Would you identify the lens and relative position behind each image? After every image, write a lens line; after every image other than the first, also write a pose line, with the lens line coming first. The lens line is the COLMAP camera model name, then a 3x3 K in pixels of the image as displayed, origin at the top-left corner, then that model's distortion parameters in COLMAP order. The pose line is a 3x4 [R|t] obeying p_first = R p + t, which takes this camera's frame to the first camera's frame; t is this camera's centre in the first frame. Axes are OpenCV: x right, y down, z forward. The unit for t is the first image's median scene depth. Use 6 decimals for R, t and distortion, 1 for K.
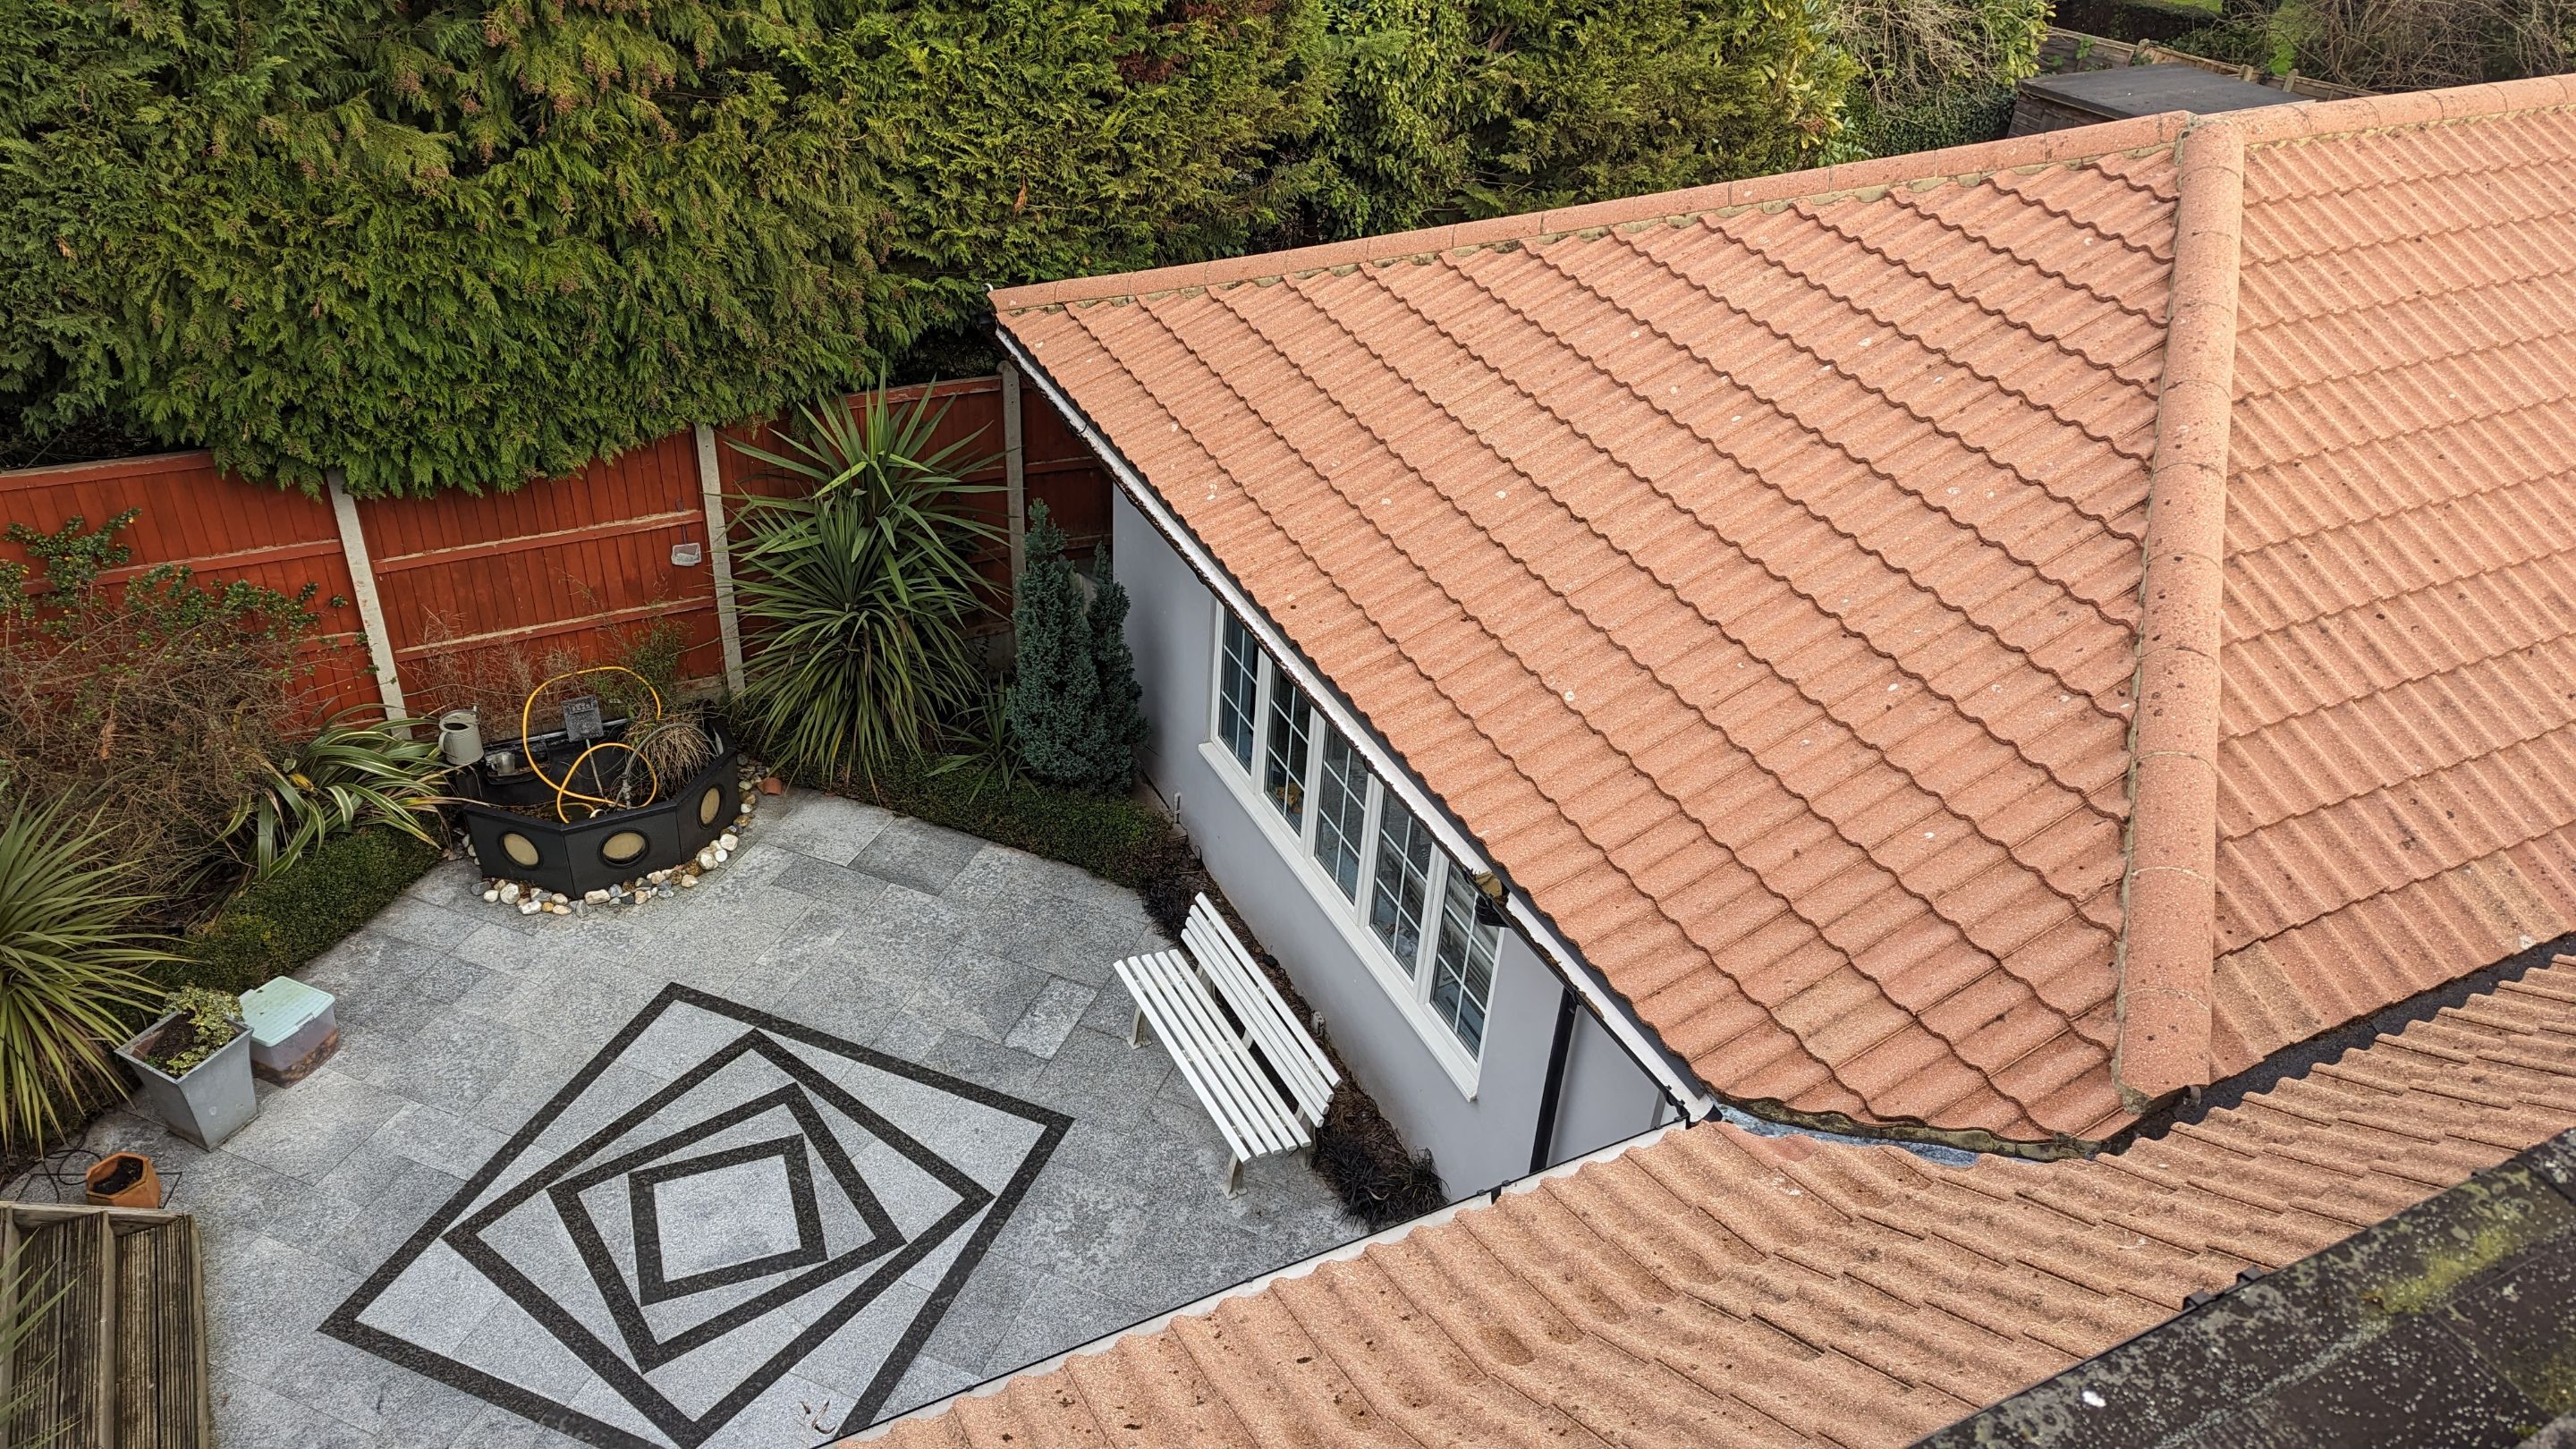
lens RADIAL K [[1812.7, 0, 1296.5], [0, 1812.7, 724.9], [0, 0, 1]] dist [0.068314, -0.061160]
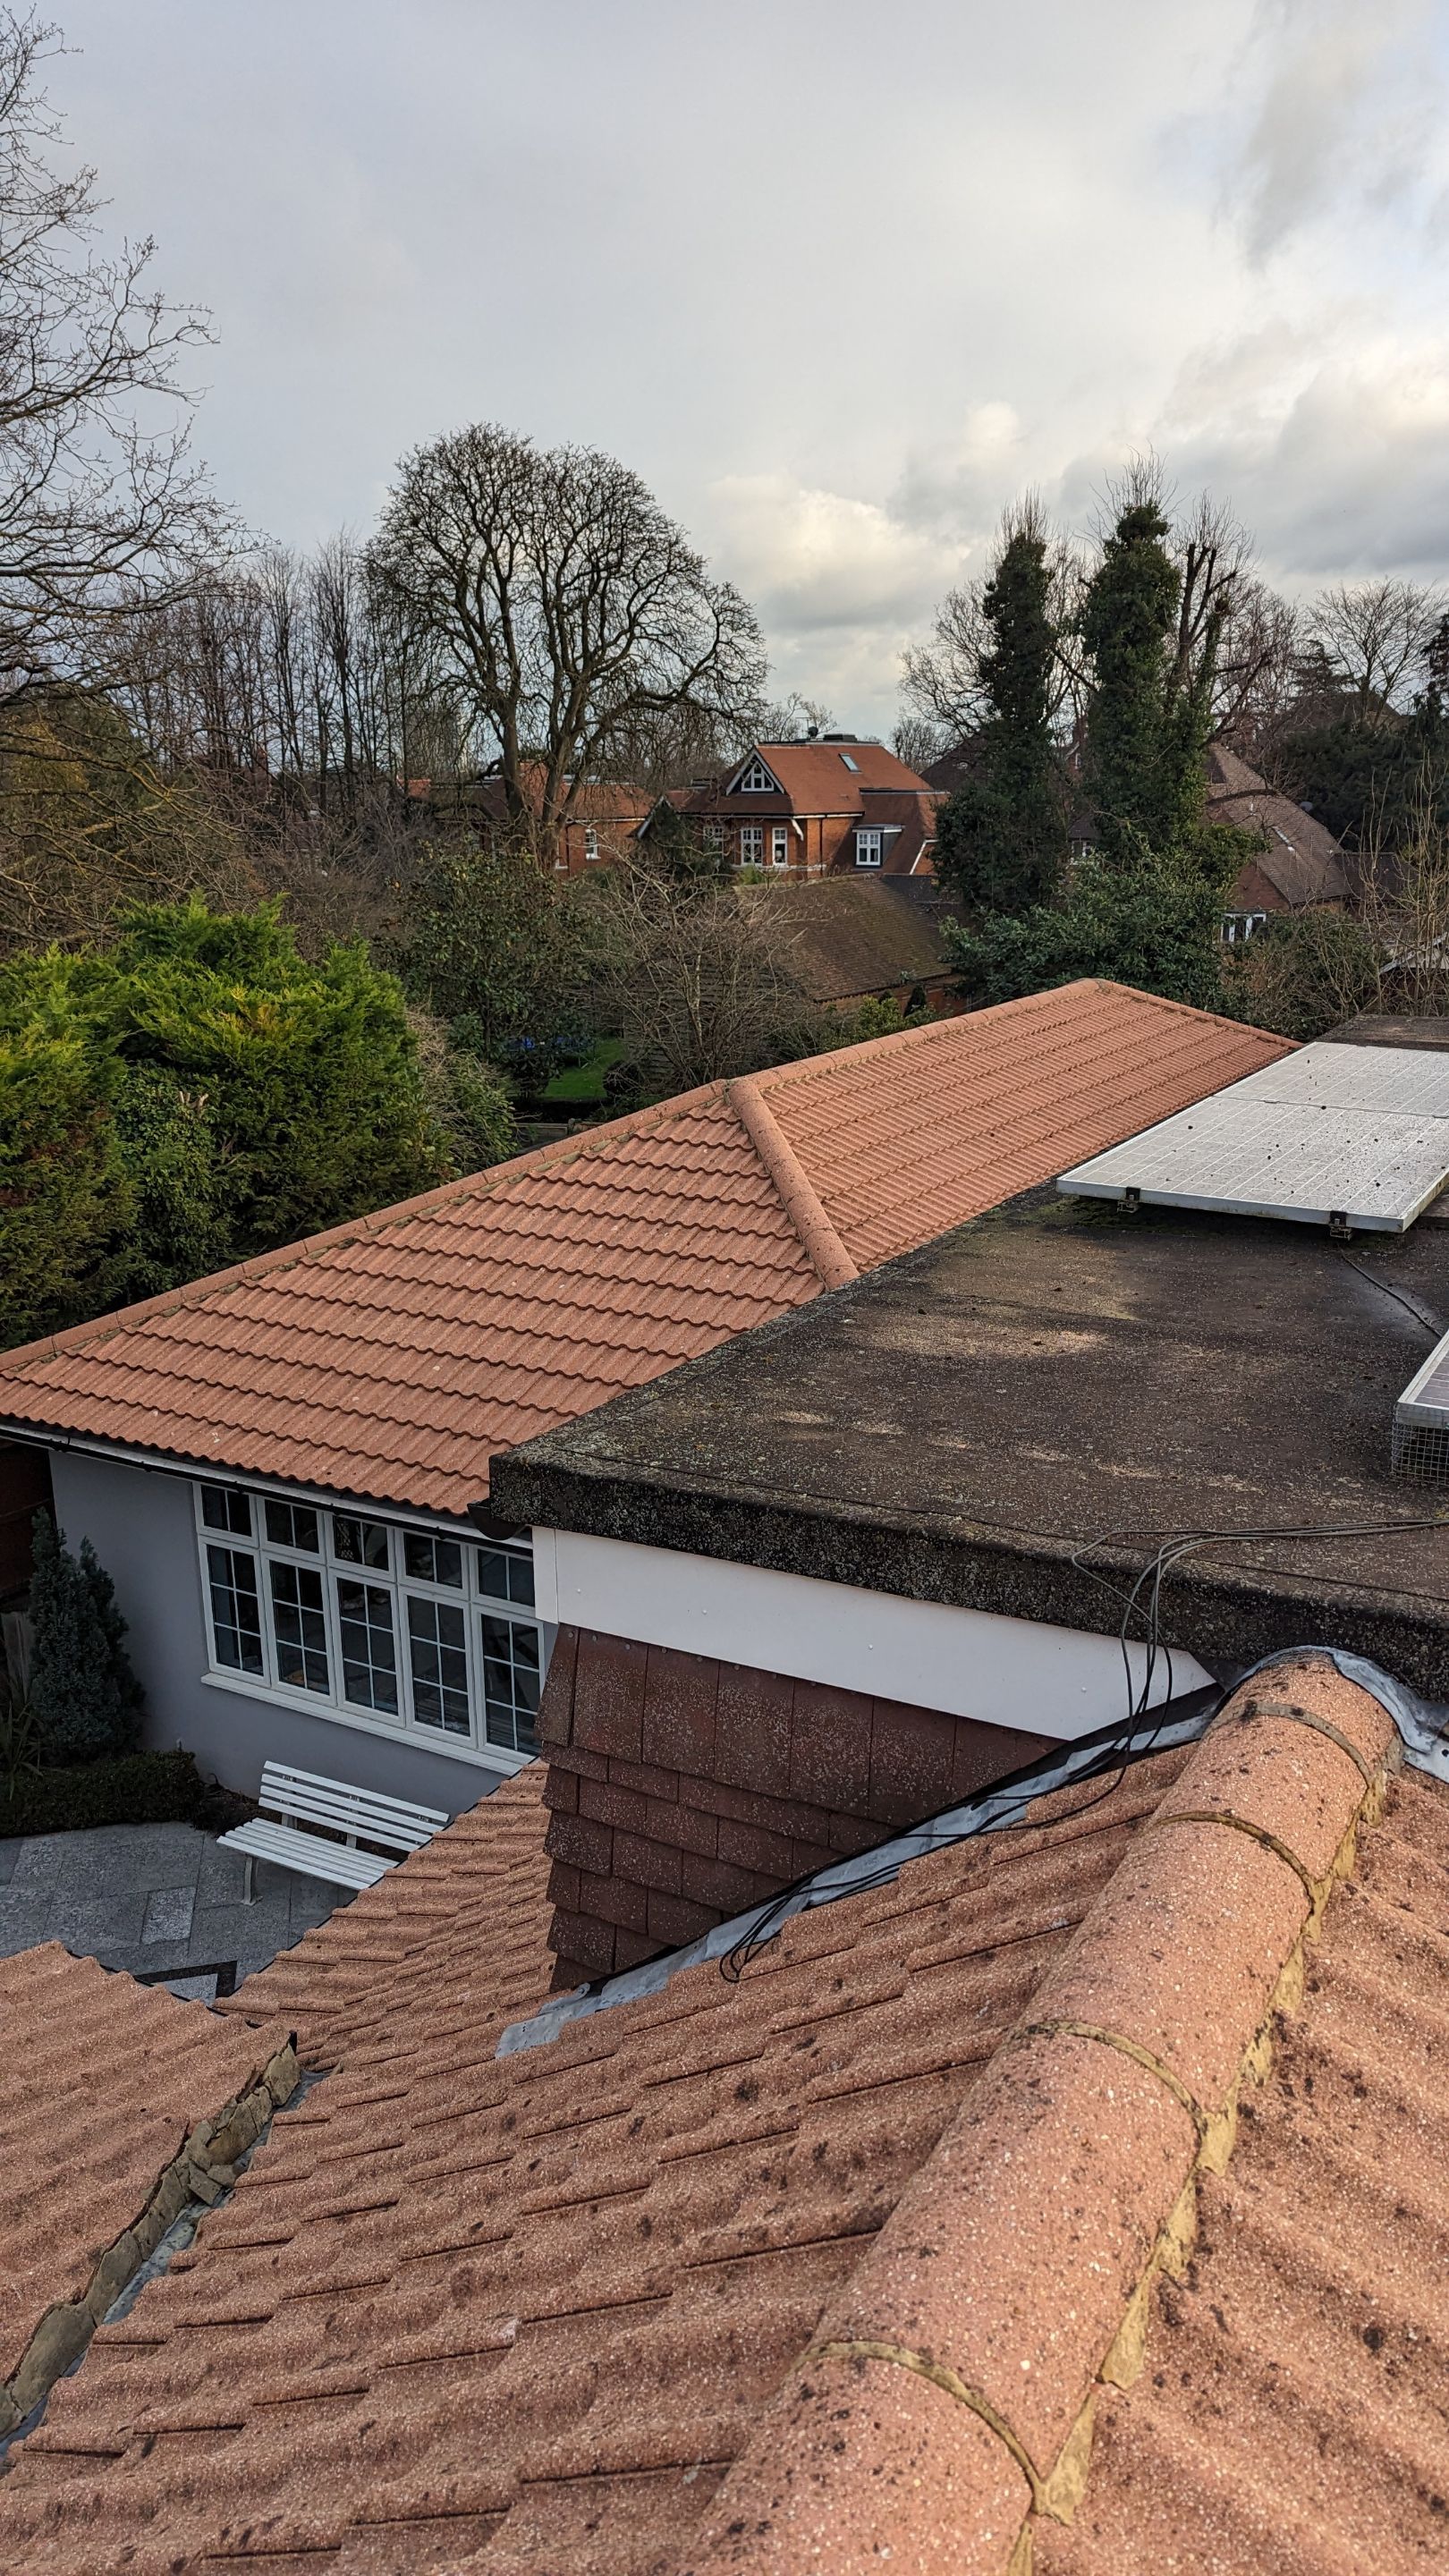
lens RADIAL K [[1812.7, 0, 739.3], [0, 1812.7, 1294.3], [0, 0, 1]] dist [0.068314, -0.061160]
pose [[0.837976, -0.218575, 0.500021, -0.307406], [0.363081, 0.907355, -0.211847, 0.167496], [-0.407392, 0.359070, 0.839702, -0.282555]]
